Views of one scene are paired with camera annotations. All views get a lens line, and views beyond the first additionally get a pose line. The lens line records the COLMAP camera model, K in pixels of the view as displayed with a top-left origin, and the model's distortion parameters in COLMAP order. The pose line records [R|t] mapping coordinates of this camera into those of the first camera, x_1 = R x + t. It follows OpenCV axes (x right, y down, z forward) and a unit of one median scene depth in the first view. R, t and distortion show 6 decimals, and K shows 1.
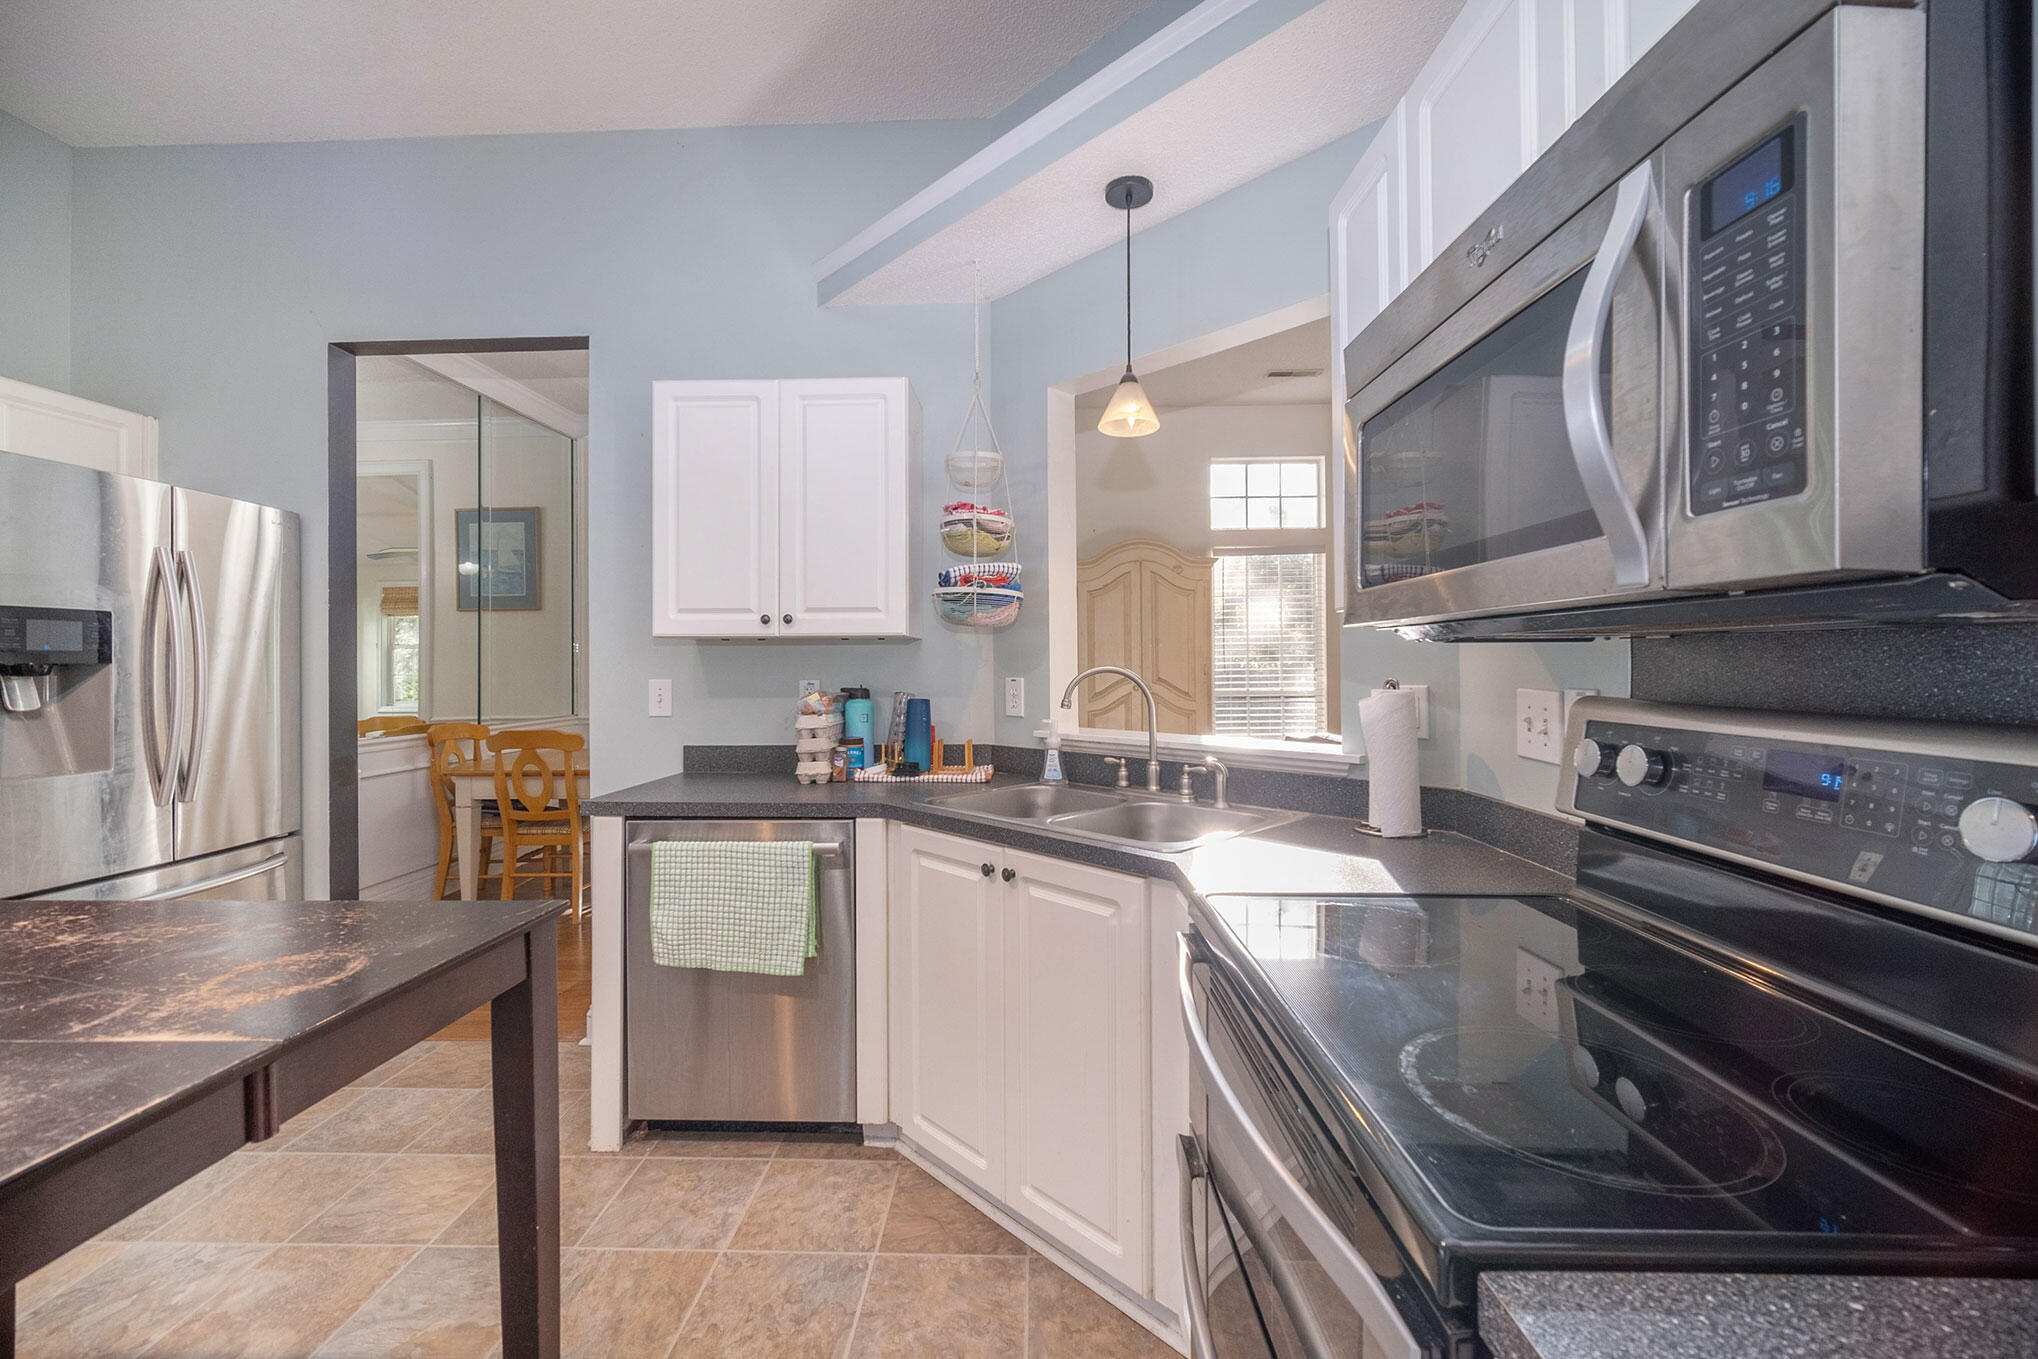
lens RADIAL K [[823.1, 0, 1005.1], [0, 823.1, 653.4], [0, 0, 1]] dist [-0.000481, -0.000024]
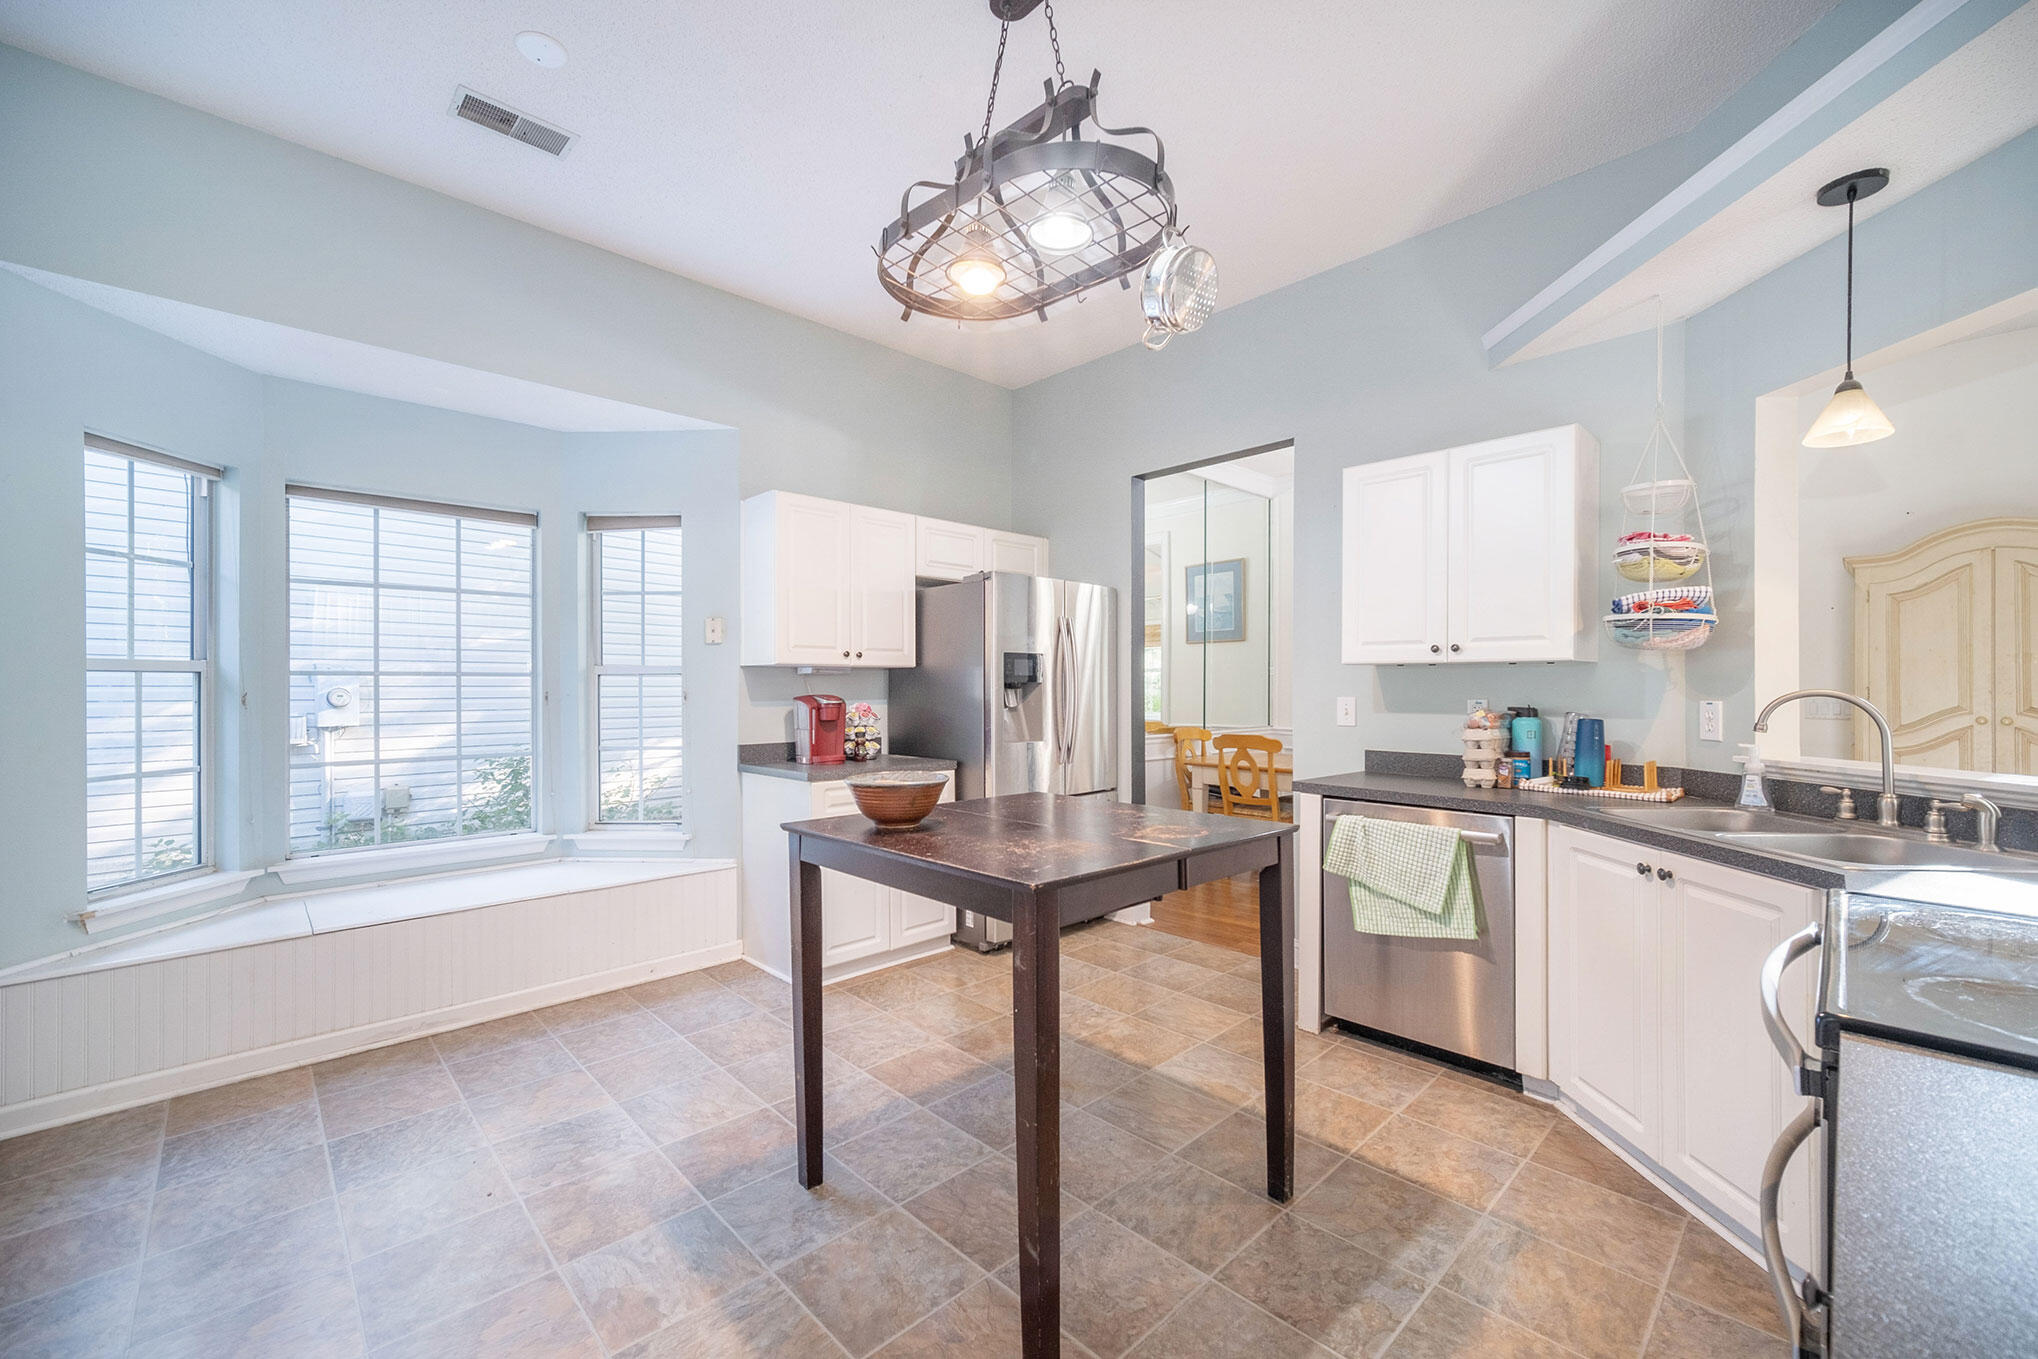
lens RADIAL K [[814.7, 0, 1012.3], [0, 814.7, 684.4], [0, 0, 1]] dist [0.000592, -0.000044]
pose [[0.716890, 0.005474, -0.697165, 0.101172], [0.004310, 0.999915, 0.012283, -0.005915], [0.697173, -0.011811, 0.716805, -0.300543]]
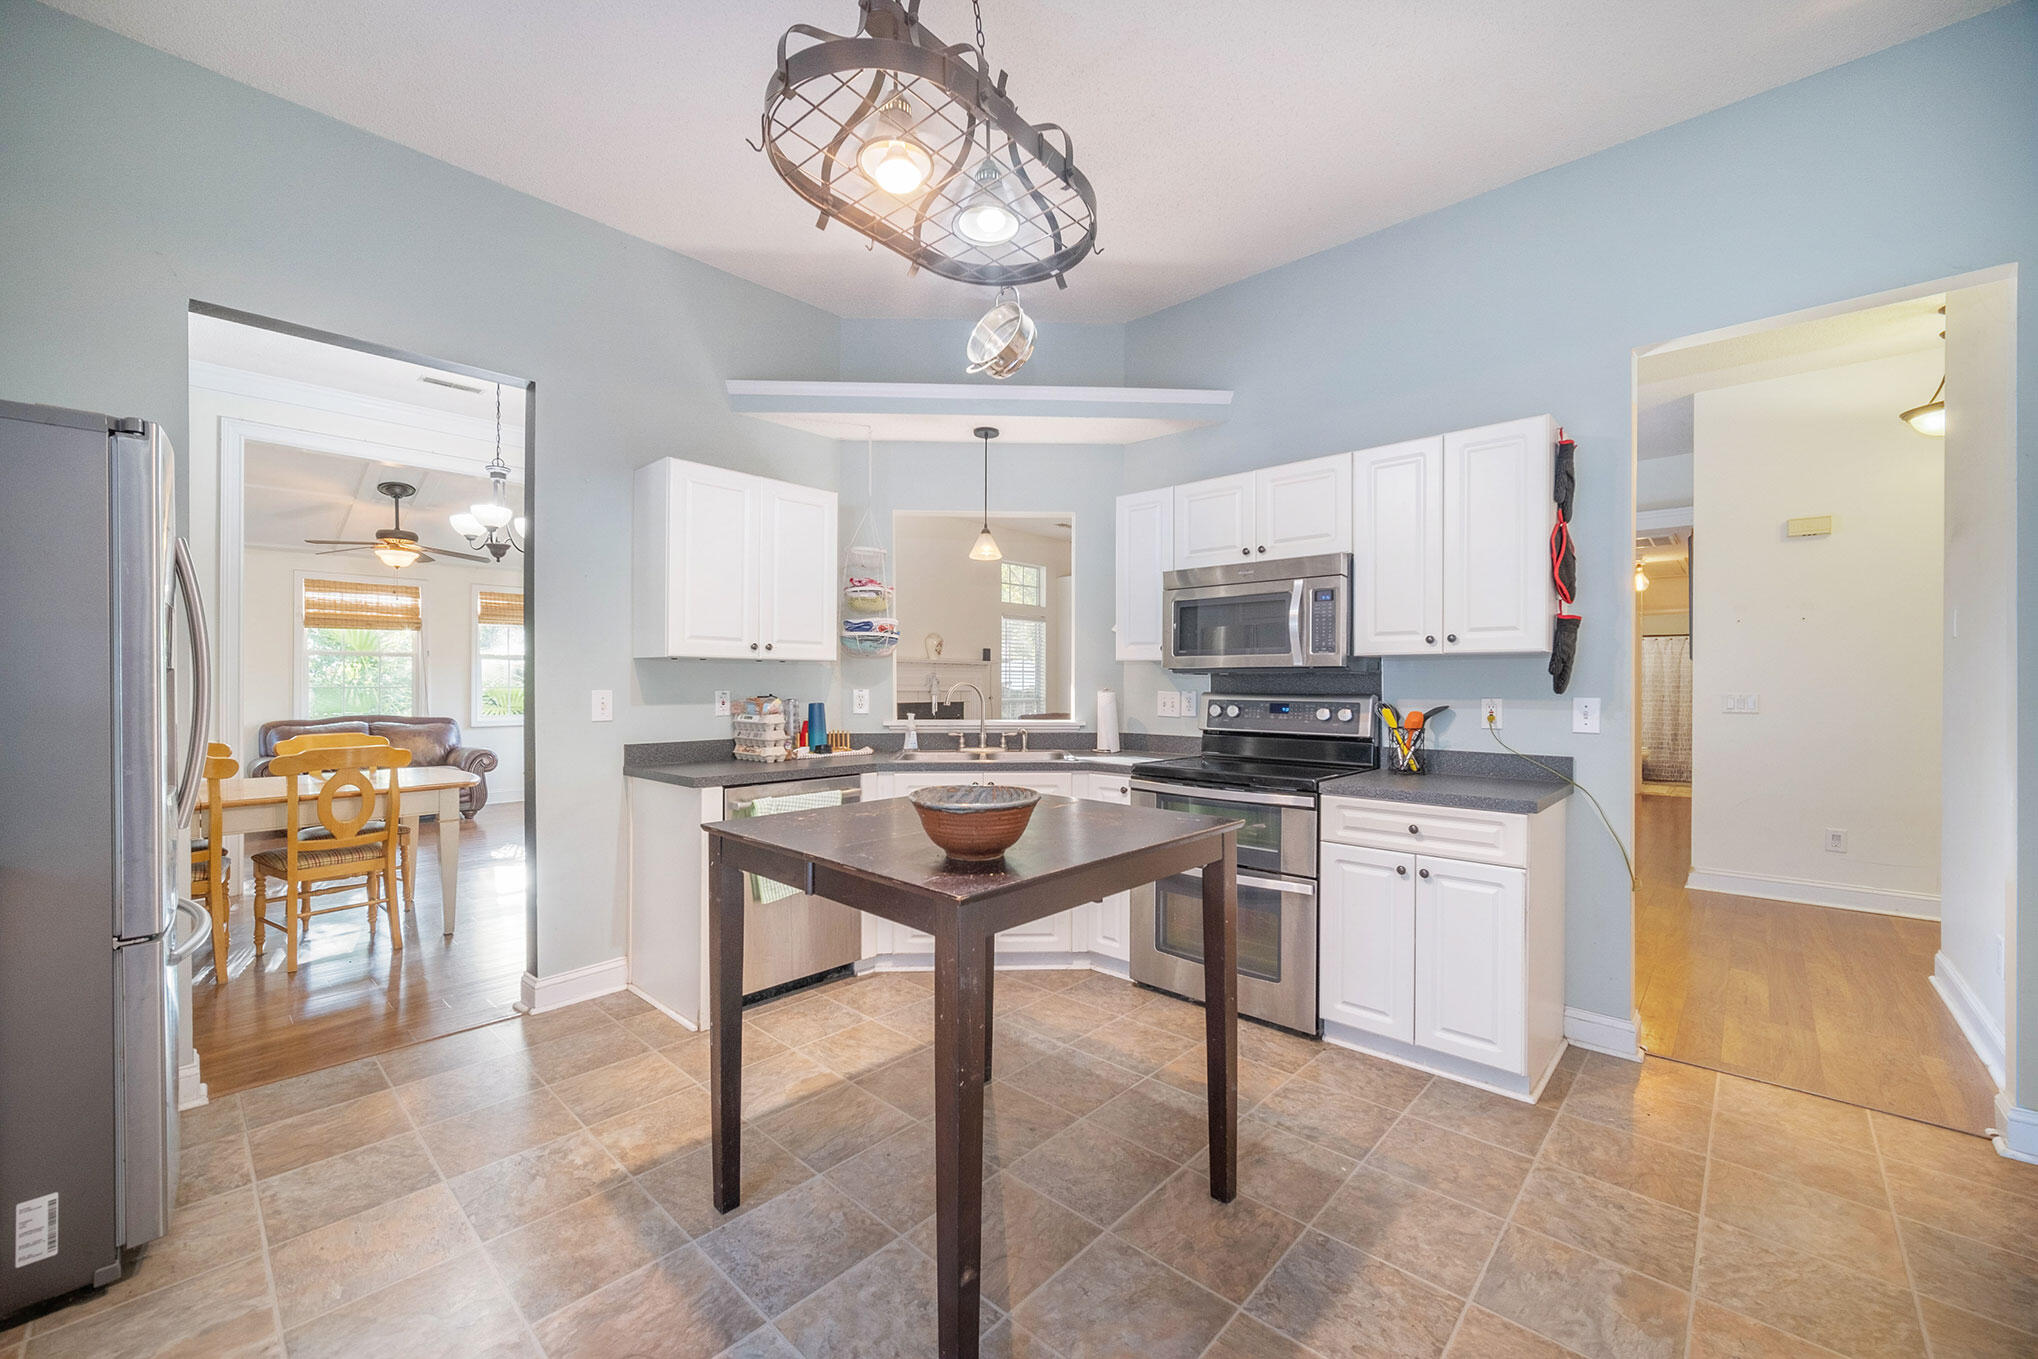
lens RADIAL K [[783.5, 0, 1015.1], [0, 783.5, 680.9], [0, 0, 1]] dist [-0.001603, -0.000107]
pose [[0.663456, 0.010820, 0.748137, -1.000297], [-0.016729, 0.999860, 0.000374, 0.009183], [-0.748028, -0.012764, 0.663544, -0.220090]]
